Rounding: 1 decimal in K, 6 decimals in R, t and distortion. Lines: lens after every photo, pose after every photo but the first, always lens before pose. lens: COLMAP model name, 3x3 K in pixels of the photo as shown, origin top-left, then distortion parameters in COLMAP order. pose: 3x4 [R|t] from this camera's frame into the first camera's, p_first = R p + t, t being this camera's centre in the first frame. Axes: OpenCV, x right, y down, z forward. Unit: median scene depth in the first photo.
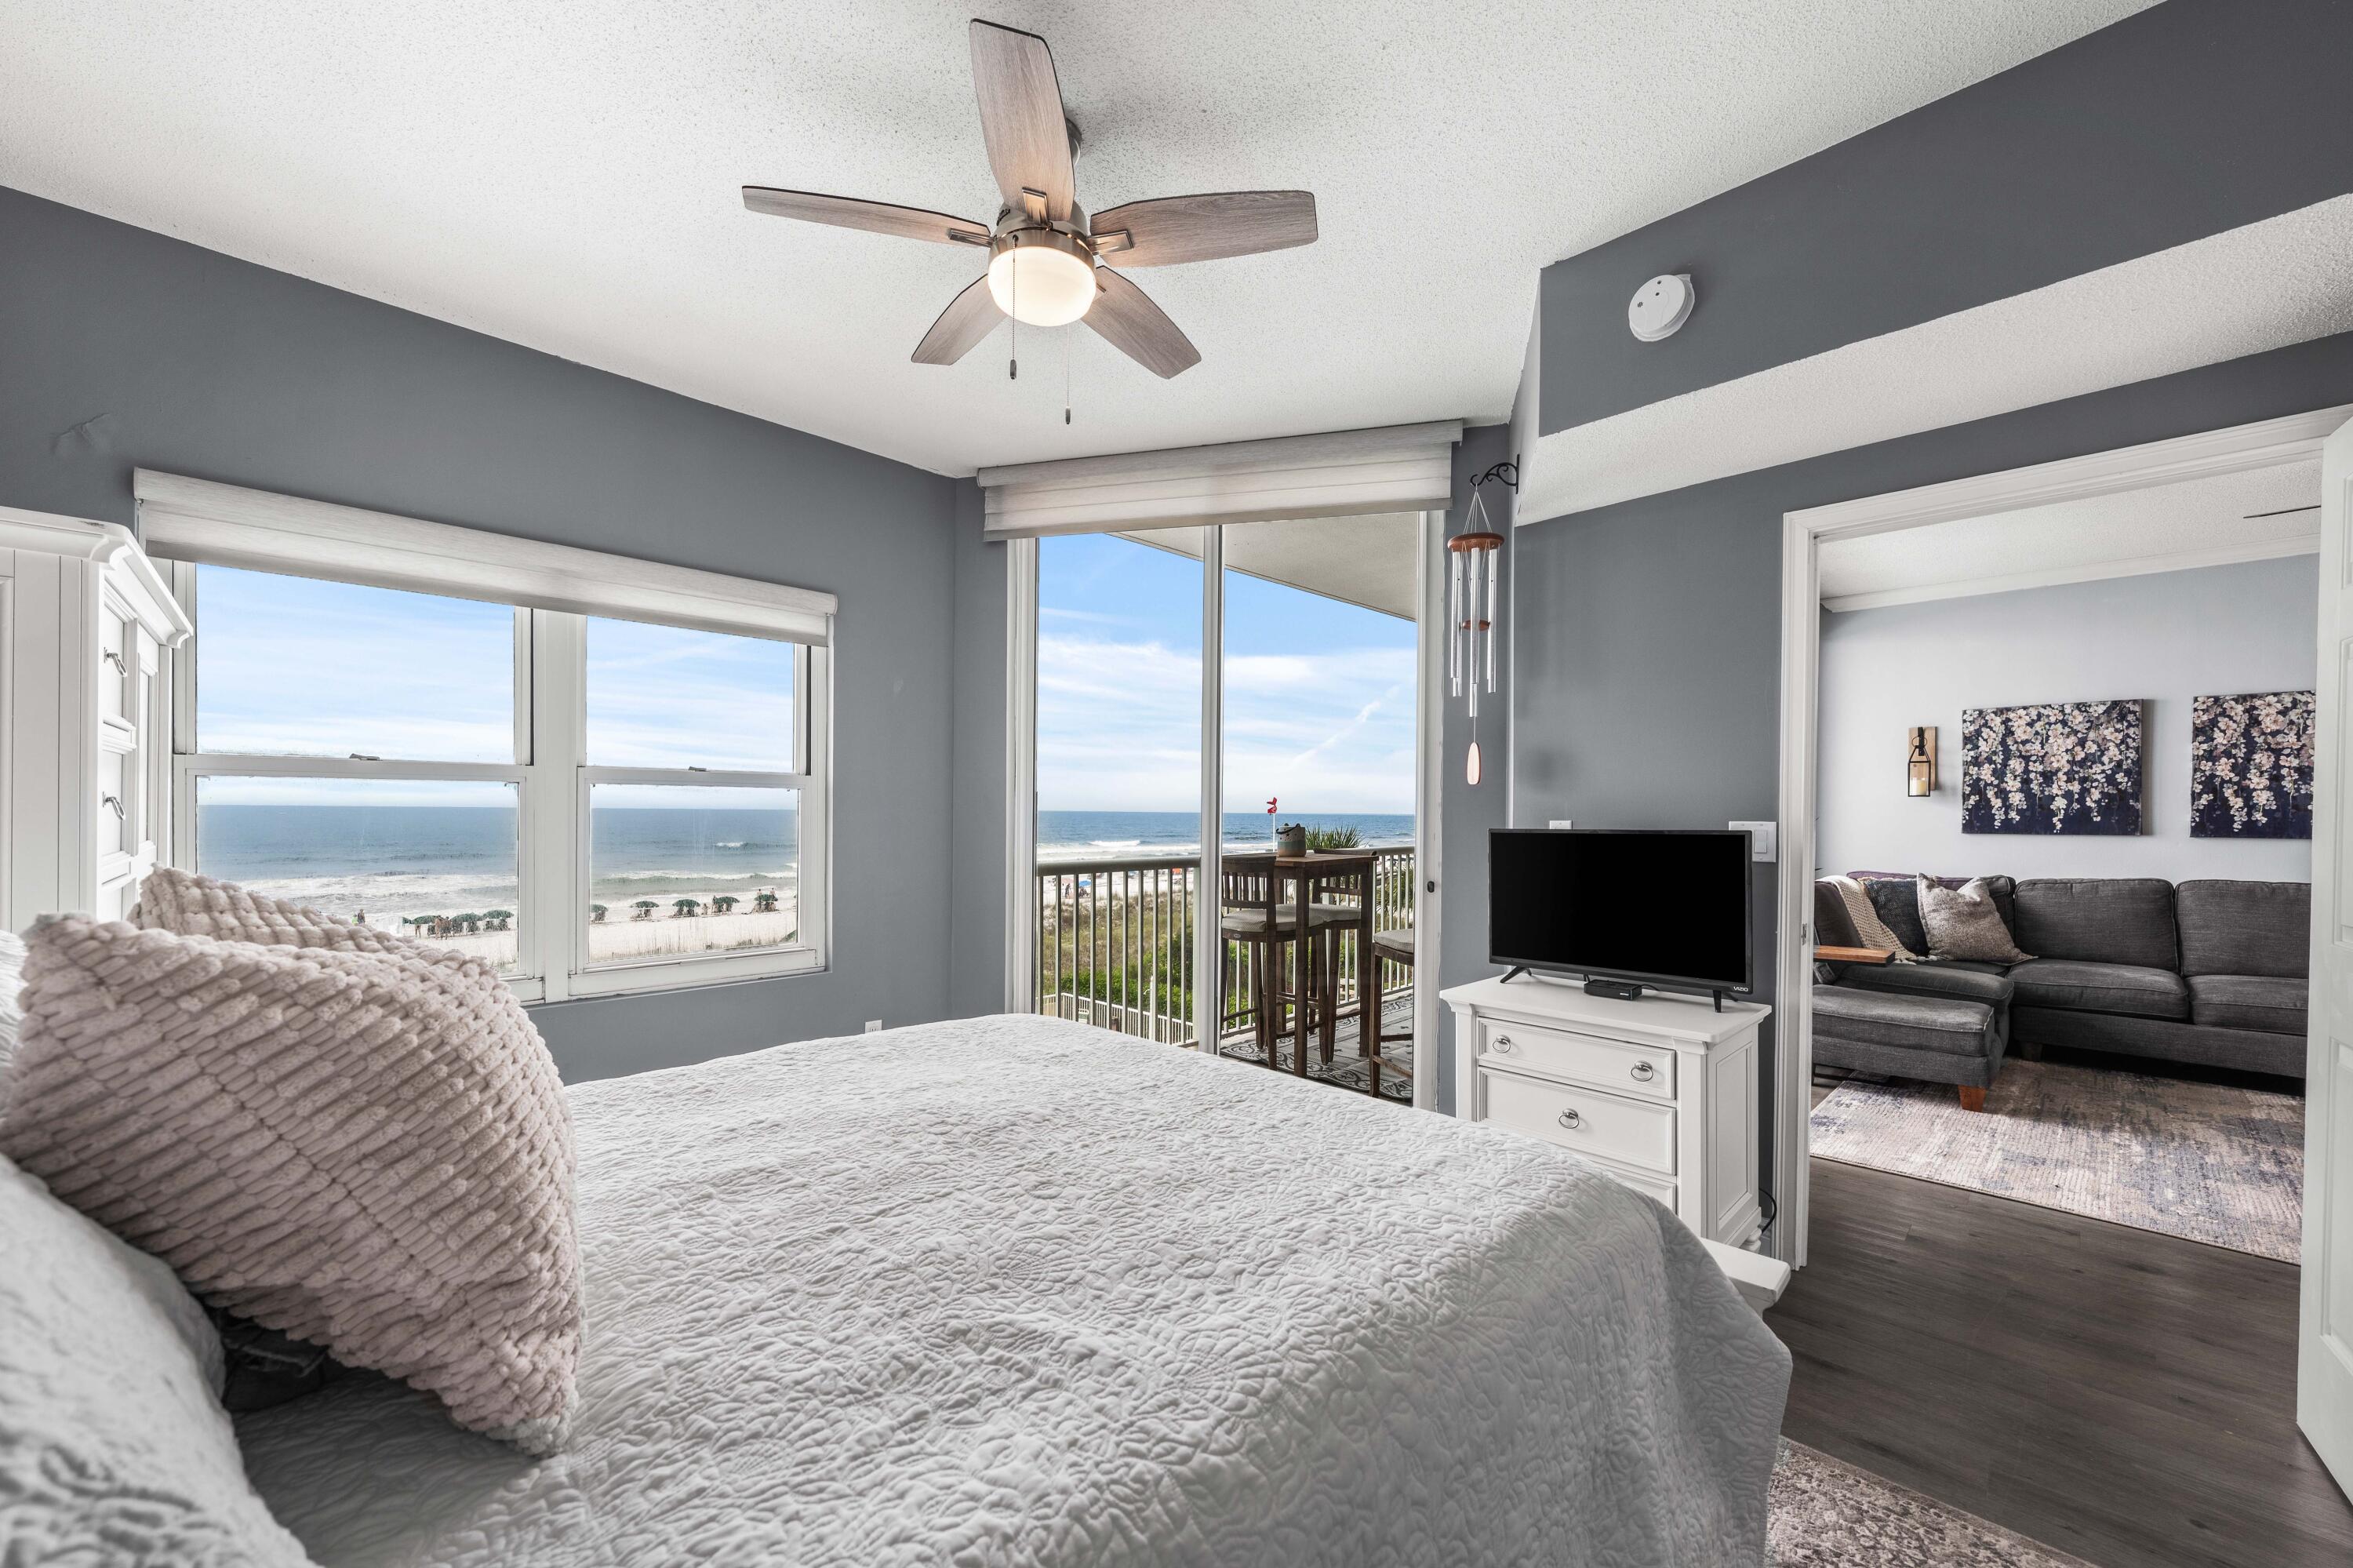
lens RADIAL K [[880.4, 0, 1171.4], [0, 880.4, 814.7], [0, 0, 1]] dist [-0.000935, -0.000111]
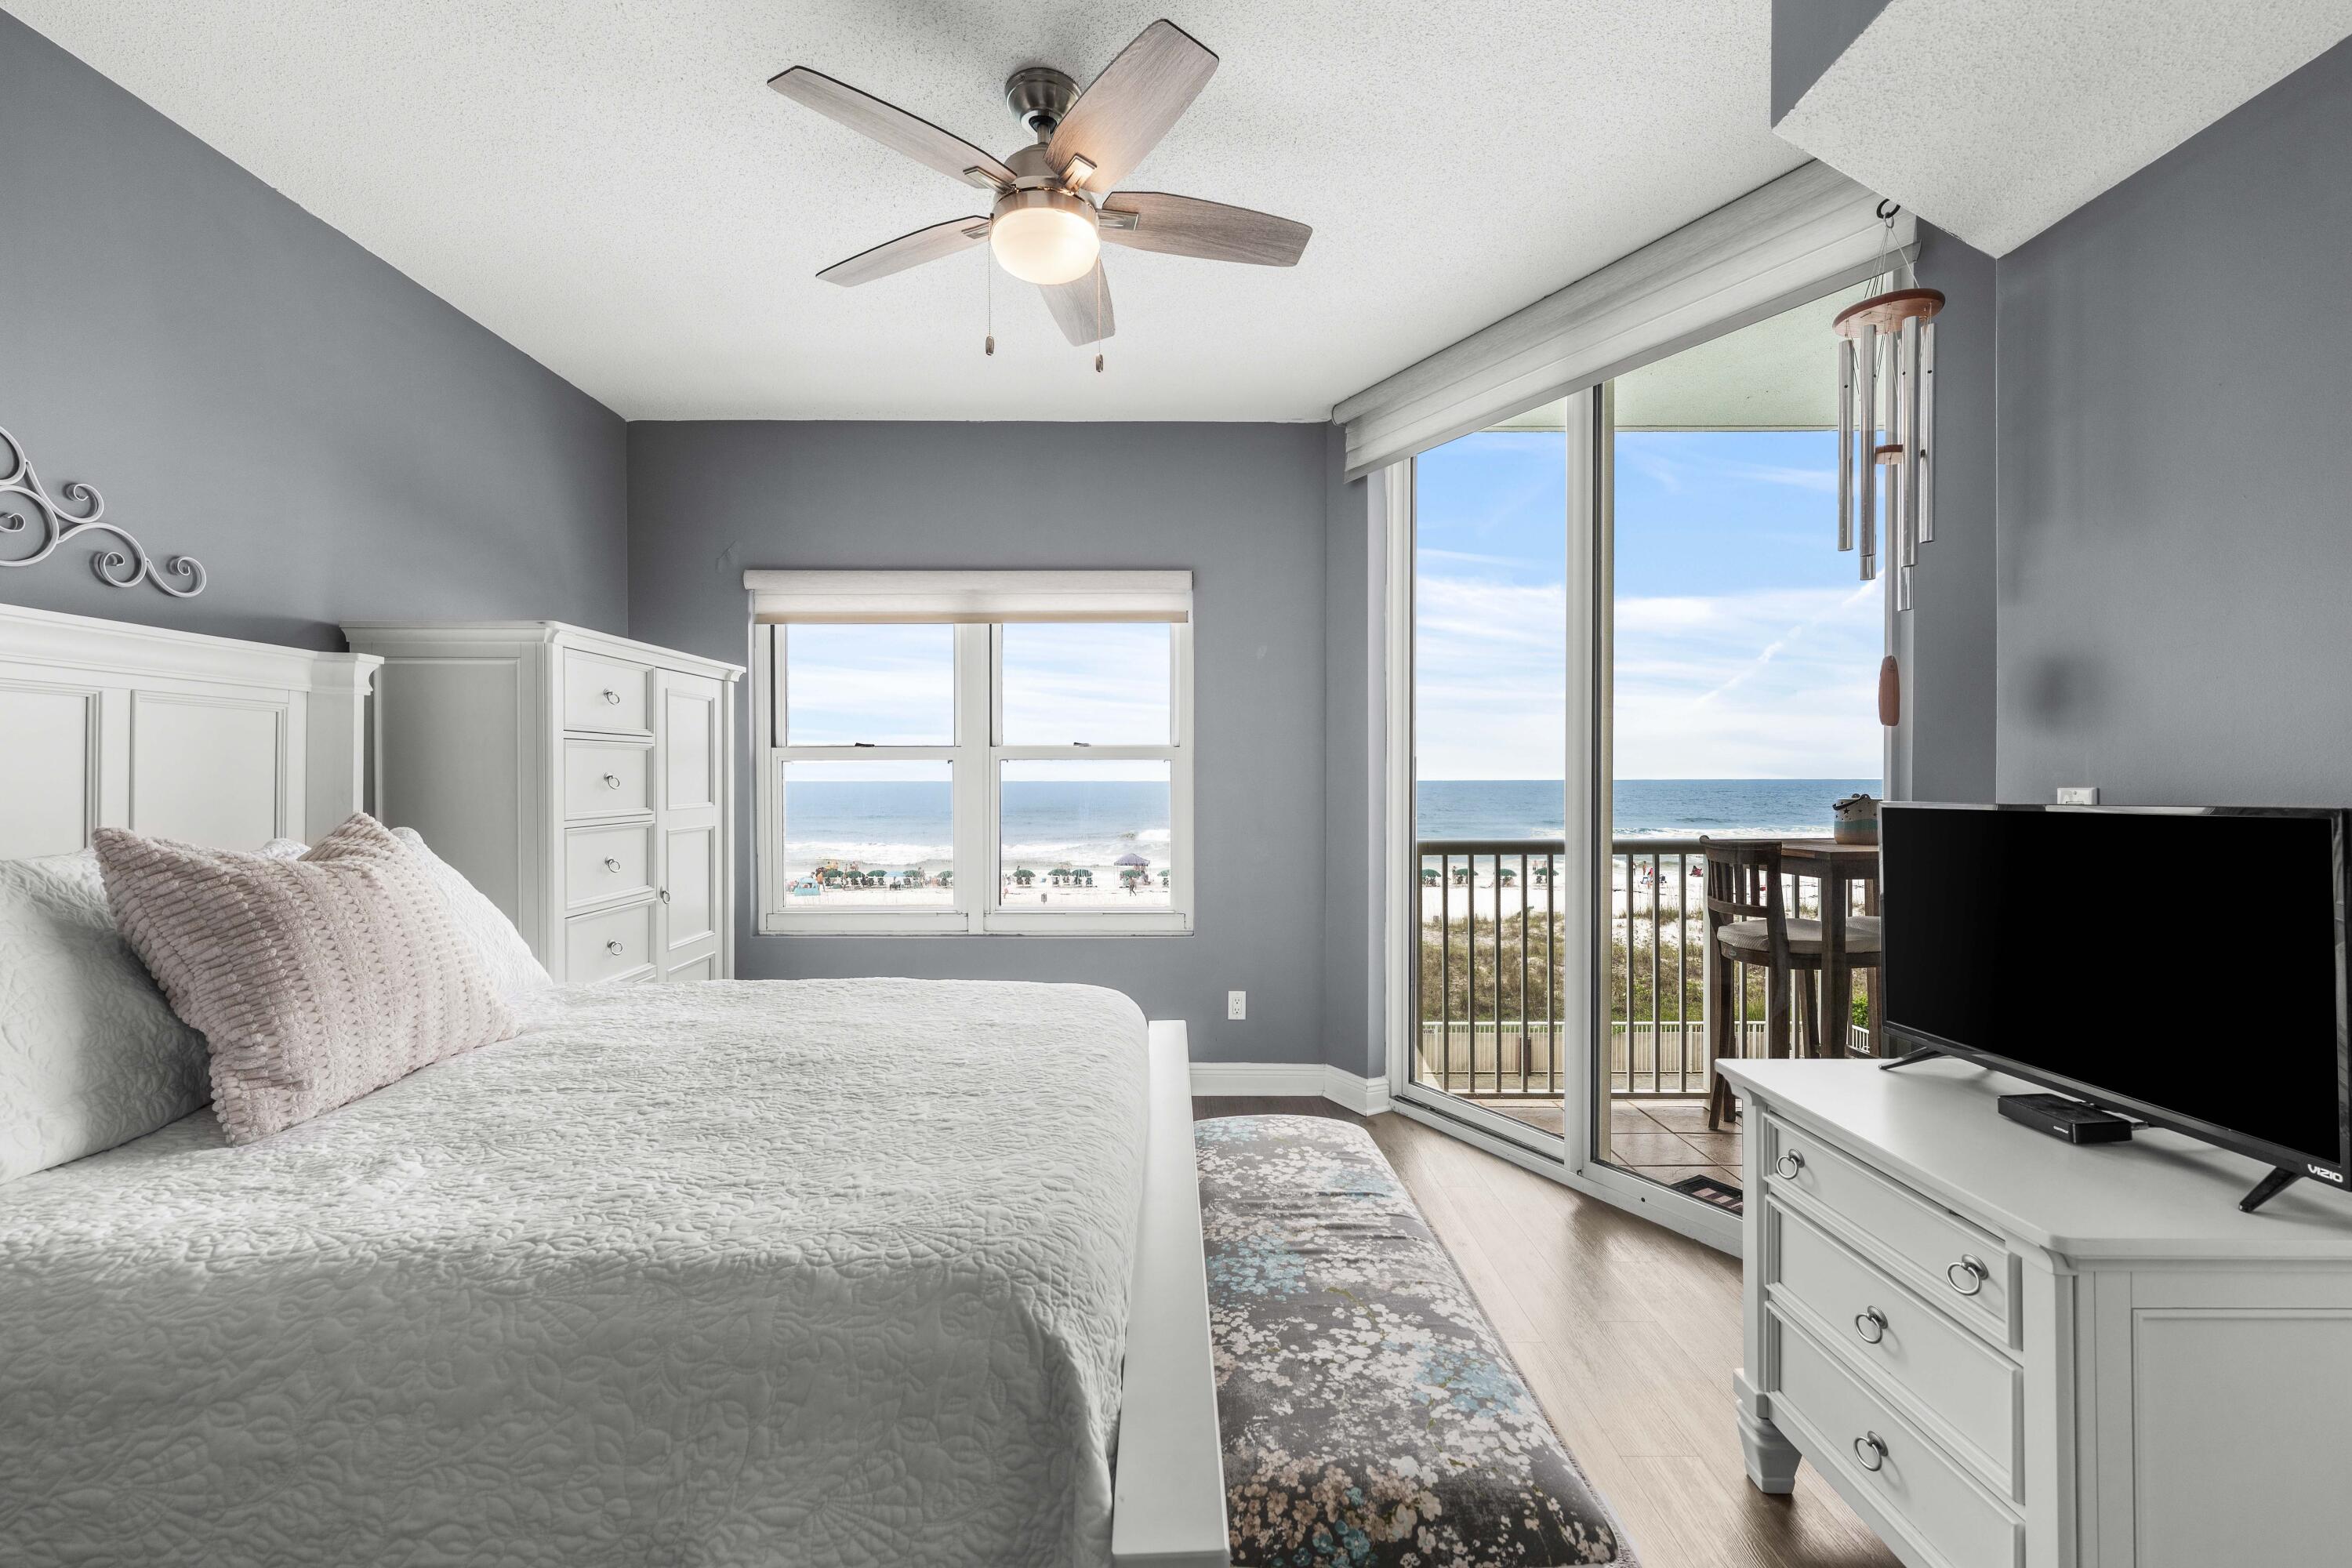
lens RADIAL K [[962.3, 0, 1176.0], [0, 962.3, 784.0], [0, 0, 1]] dist [-0.001205, -0.000508]
pose [[0.717335, -0.006961, -0.696694, 0.448883], [0.005678, 0.999975, -0.004145, 0.004583], [0.696706, -0.000982, 0.717356, 0.210887]]
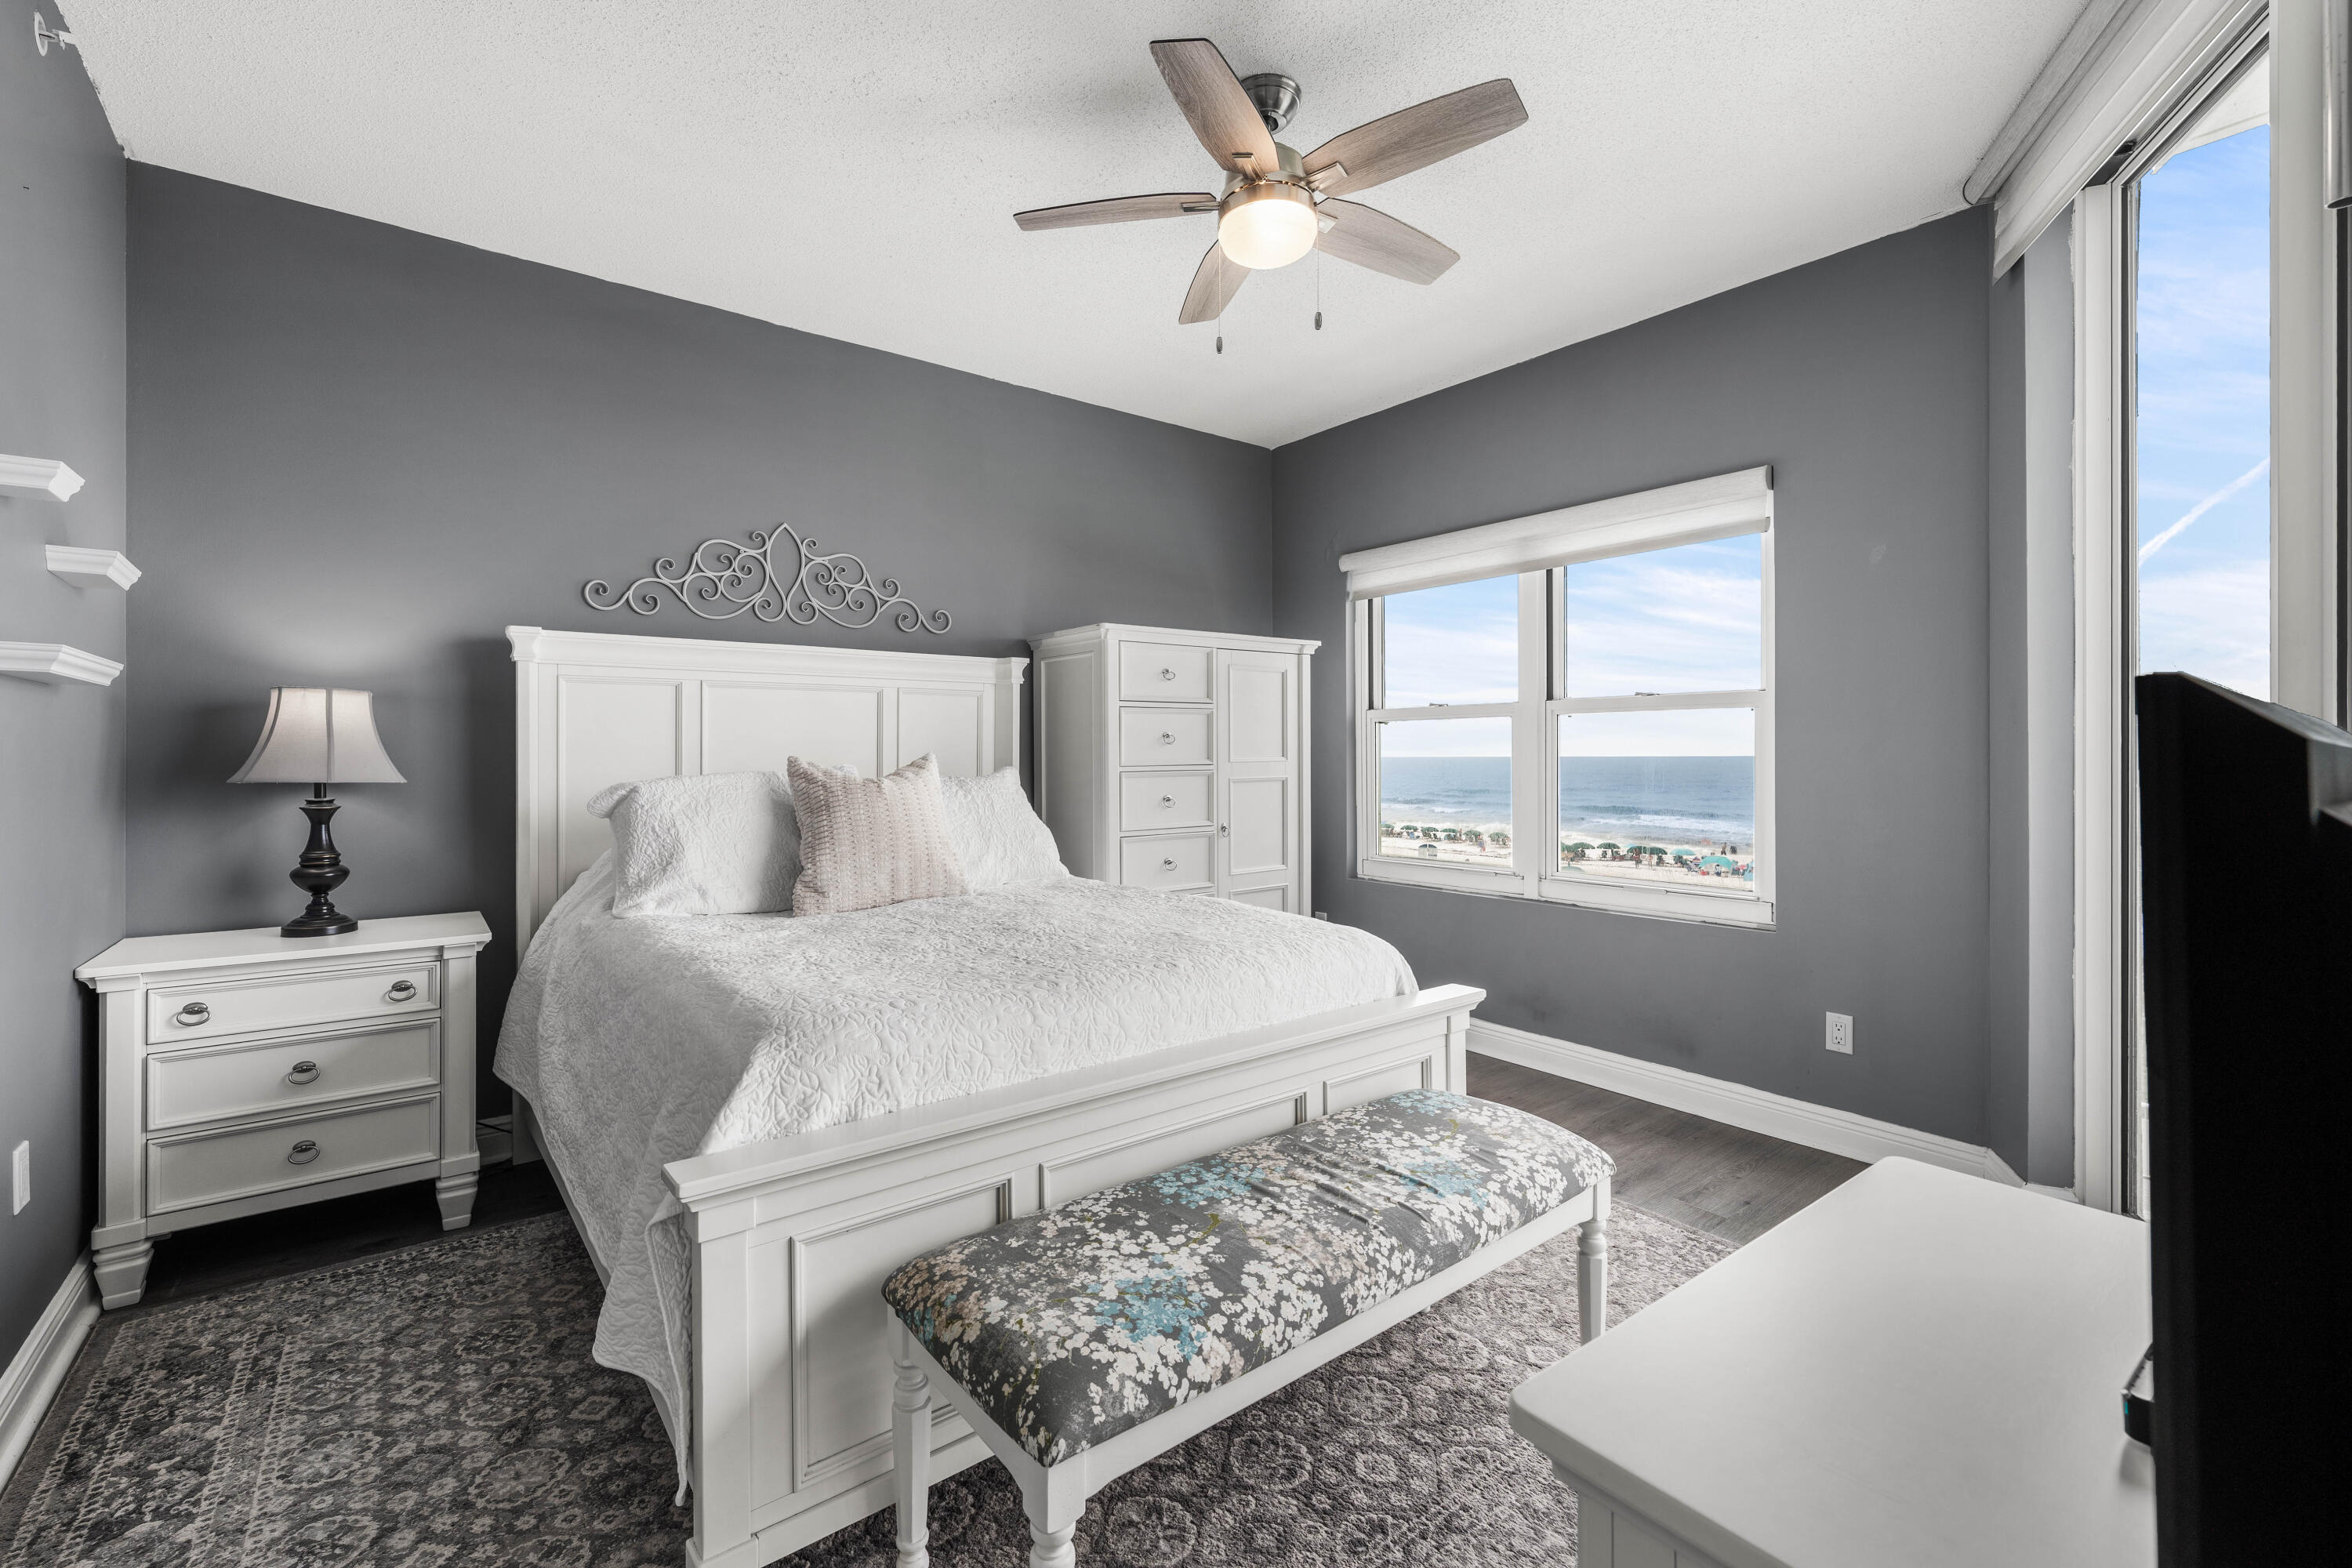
lens RADIAL K [[996.3, 0, 1178.6], [0, 996.3, 748.8], [0, 0, 1]] dist [0.001739, -0.000028]
pose [[-0.105297, -0.015303, -0.994323, 0.675027], [0.000550, 0.999881, -0.015447, 0.028398], [0.994441, -0.002174, -0.105276, 0.649706]]
